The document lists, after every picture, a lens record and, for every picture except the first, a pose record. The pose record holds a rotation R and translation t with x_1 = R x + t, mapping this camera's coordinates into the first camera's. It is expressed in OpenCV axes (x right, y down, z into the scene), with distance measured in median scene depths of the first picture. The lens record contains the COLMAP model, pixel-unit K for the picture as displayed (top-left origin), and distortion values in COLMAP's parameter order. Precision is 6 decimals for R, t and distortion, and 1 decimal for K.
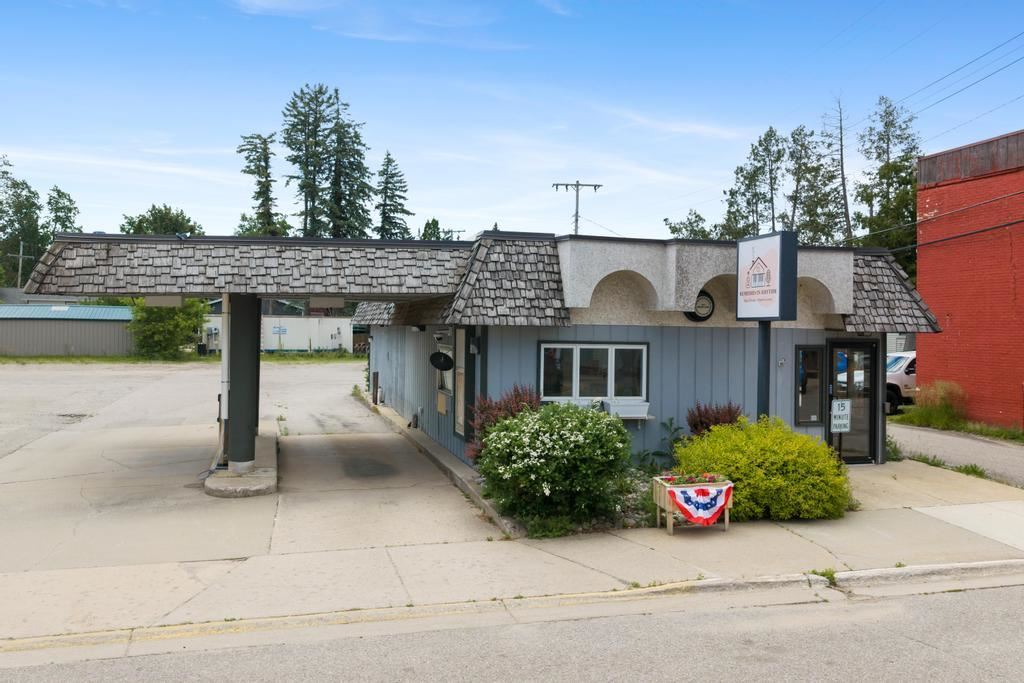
lens RADIAL K [[827.5, 0, 512.0], [0, 827.5, 341.5], [0, 0, 1]] dist [0.025968, -0.051565]
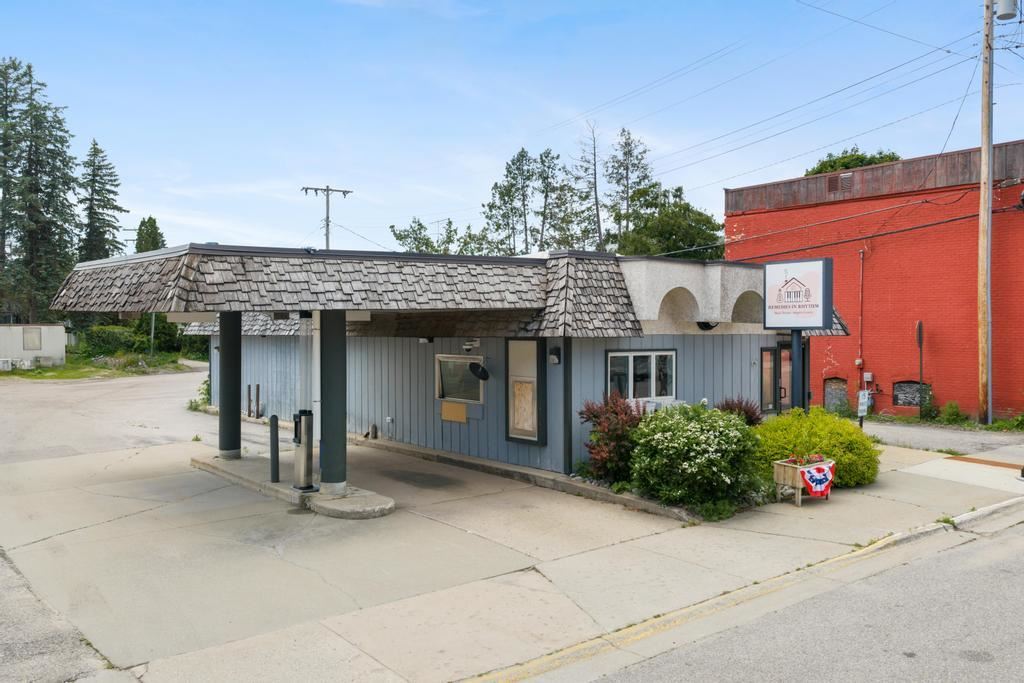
lens RADIAL K [[805.4, 0, 511.5], [0, 805.4, 358.9], [0, 0, 1]] dist [0.026546, -0.054409]
pose [[0.919635, -0.029976, 0.391627, -0.522013], [0.022097, 0.999453, 0.024611, -0.018996], [-0.392151, -0.013980, 0.919795, 0.057697]]
